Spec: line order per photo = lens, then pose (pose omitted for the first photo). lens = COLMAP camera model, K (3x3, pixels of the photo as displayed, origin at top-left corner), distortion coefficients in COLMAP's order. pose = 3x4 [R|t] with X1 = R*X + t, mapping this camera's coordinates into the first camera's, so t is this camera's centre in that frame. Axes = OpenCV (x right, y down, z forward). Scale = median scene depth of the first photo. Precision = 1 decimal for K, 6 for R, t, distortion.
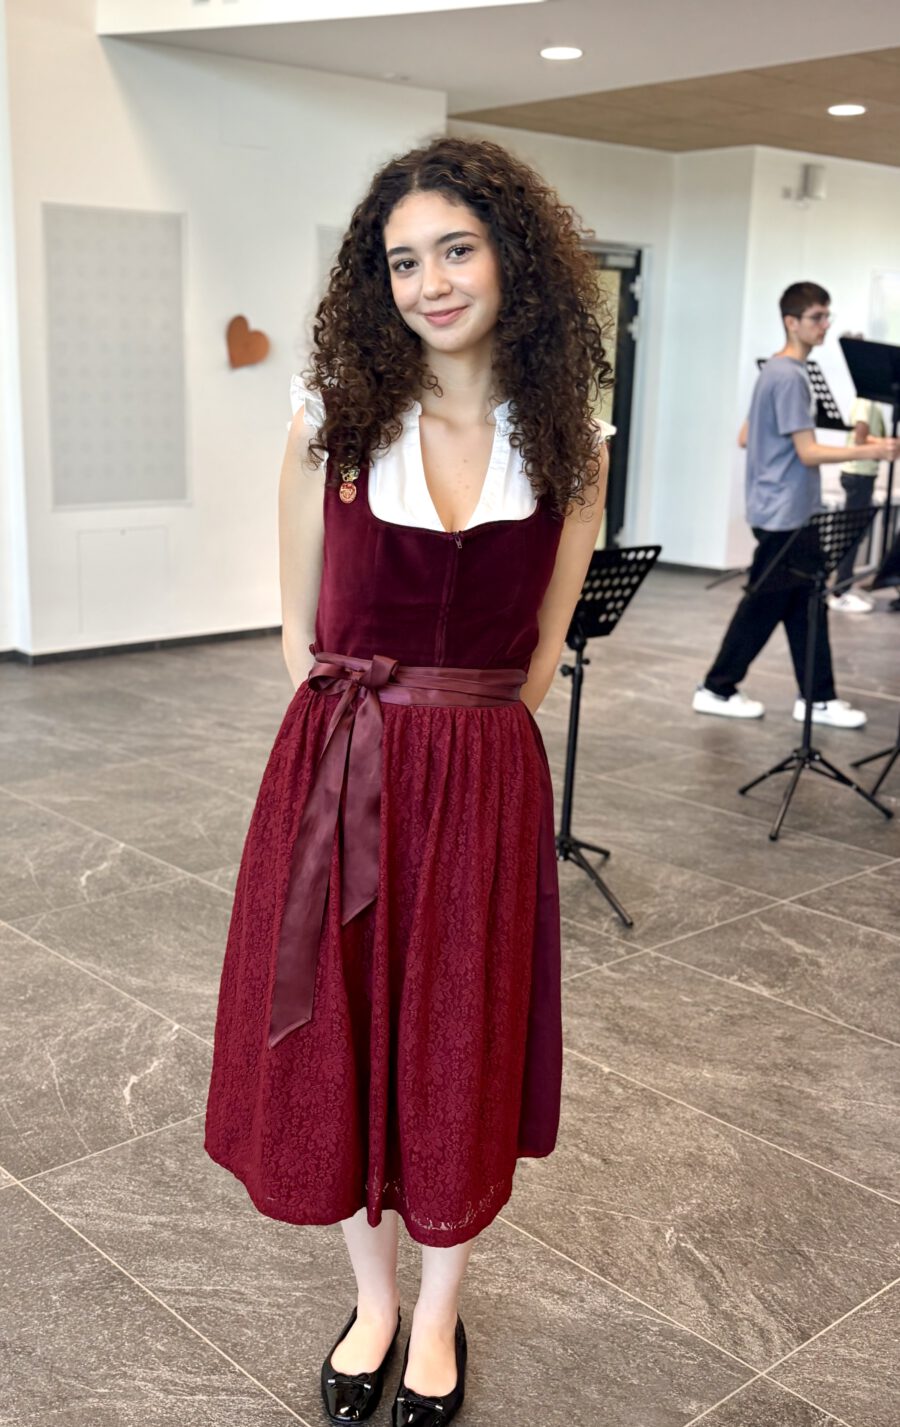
lens RADIAL K [[1544.1, 0, 447.1], [0, 1544.1, 710.1], [0, 0, 1]] dist [0.064485, 0.000000]
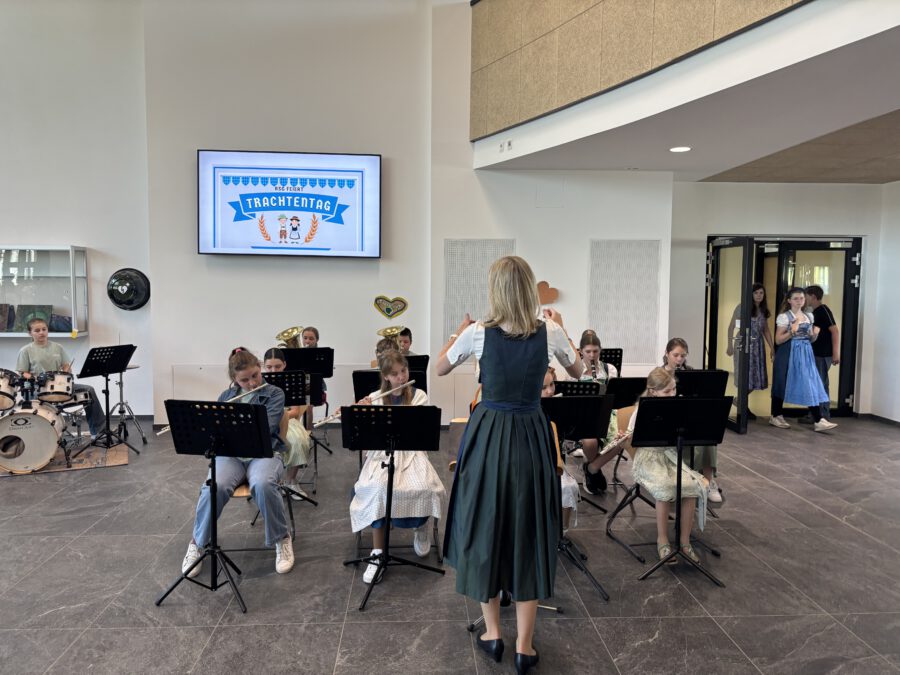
lens RADIAL K [[697.6, 0, 450.6], [0, 697.6, 337.1], [0, 0, 1]] dist [0.009103, 0.000609]
pose [[0.781066, 0.033878, -0.623528, 0.415404], [-0.132772, 0.984705, -0.112816, -0.058519], [0.610170, 0.170904, 0.773618, 0.209358]]
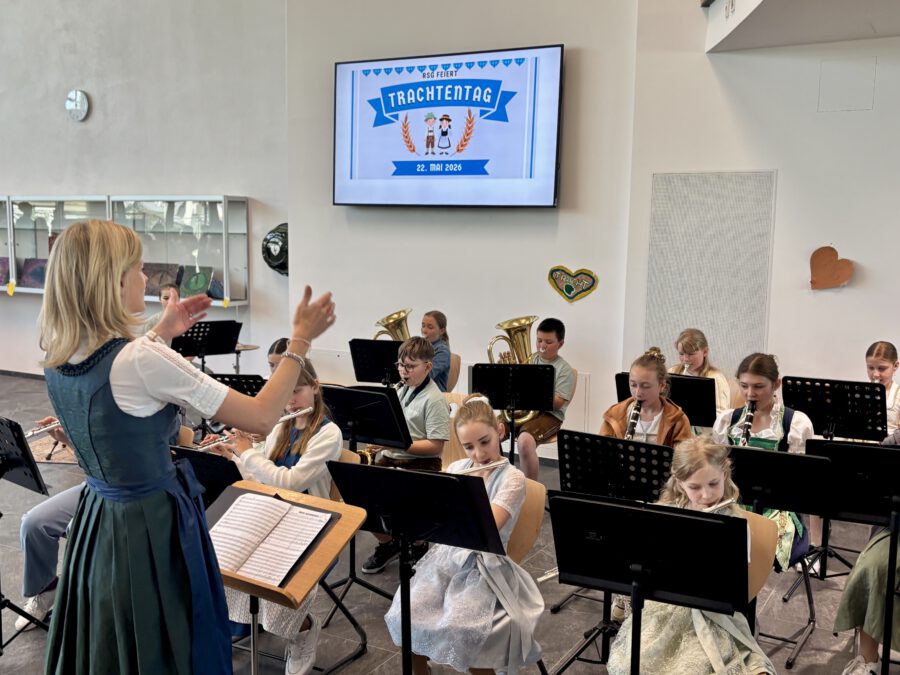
lens RADIAL K [[956.1, 0, 450.1], [0, 956.1, 338.0], [0, 0, 1]] dist [0.006847, 0.000000]
pose [[0.308966, 0.088838, -0.946915, 0.530606], [-0.224707, 0.974259, 0.018084, -0.151828], [0.924146, 0.207191, 0.320976, 0.576687]]
